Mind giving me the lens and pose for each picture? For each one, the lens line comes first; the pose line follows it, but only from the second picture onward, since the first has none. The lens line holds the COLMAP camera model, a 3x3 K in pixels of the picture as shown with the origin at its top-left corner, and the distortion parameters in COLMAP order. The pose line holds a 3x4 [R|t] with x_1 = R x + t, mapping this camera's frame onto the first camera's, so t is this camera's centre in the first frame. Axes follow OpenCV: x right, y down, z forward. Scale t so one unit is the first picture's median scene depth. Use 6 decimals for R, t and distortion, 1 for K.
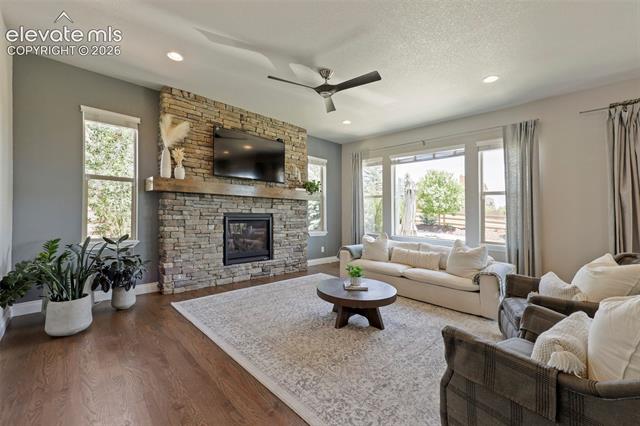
lens RADIAL K [[262.4, 0, 320.0], [0, 262.4, 213.0], [0, 0, 1]] dist [0.013615, -0.000022]
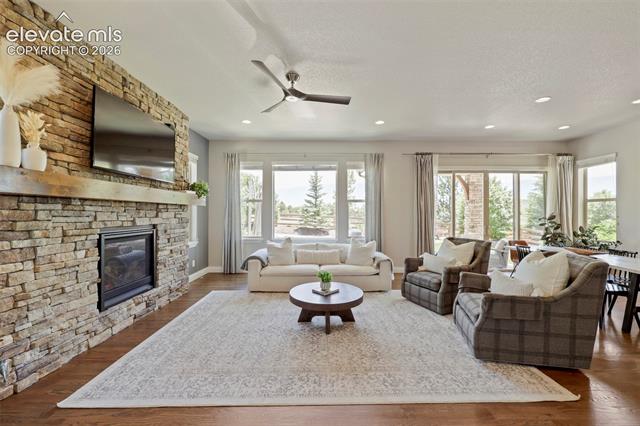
lens RADIAL K [[260.0, 0, 326.7], [0, 260.0, 214.2], [0, 0, 1]] dist [-0.000934, 0.000047]
pose [[0.692776, -0.025127, 0.720715, -0.439282], [0.017793, 0.999684, 0.017749, -0.035955], [-0.720933, 0.000528, 0.693004, 0.191085]]
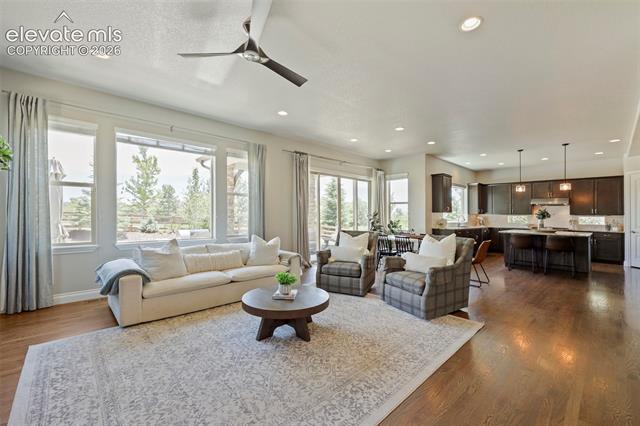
lens RADIAL K [[265.2, 0, 322.2], [0, 265.2, 212.0], [0, 0, 1]] dist [0.001018, 0.000342]
pose [[0.027257, -0.013896, 0.999532, -0.556907], [-0.006631, 0.999879, 0.014082, -0.016681], [-0.999606, -0.007012, 0.027162, 0.605013]]
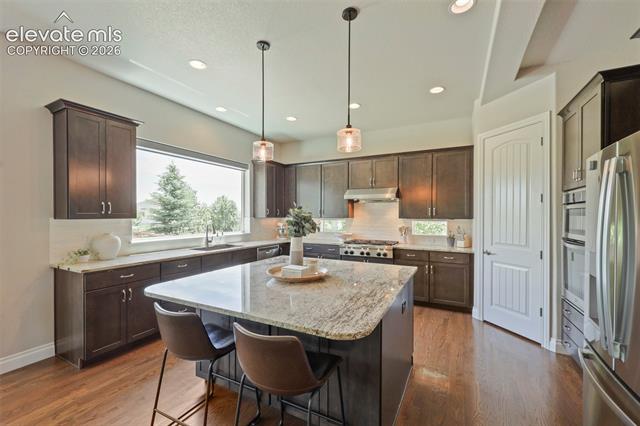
lens RADIAL K [[265.3, 0, 321.7], [0, 265.3, 220.7], [0, 0, 1]] dist [-0.000259, 0.000117]
pose [[-0.319511, -0.043482, 0.946584, 0.479035], [-0.003006, 0.998988, 0.044875, -0.017999], [-0.947578, 0.011493, -0.319318, -0.474910]]
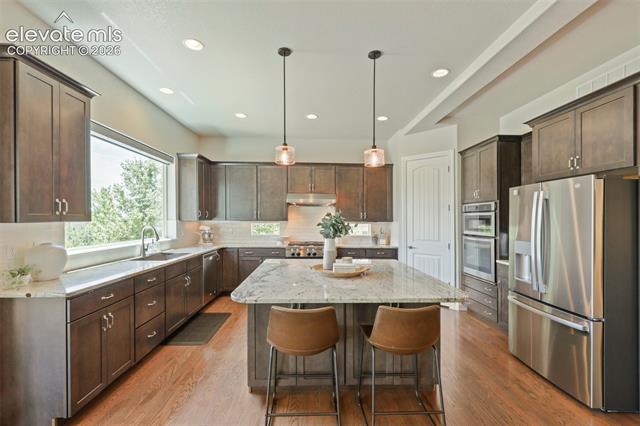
lens RADIAL K [[279.0, 0, 318.7], [0, 279.0, 223.5], [0, 0, 1]] dist [-0.002284, -0.000284]
pose [[-0.740800, -0.042075, 0.670407, 0.594974], [-0.021196, 0.999004, 0.039275, -0.018661], [-0.671392, 0.014885, -0.740953, -0.132043]]
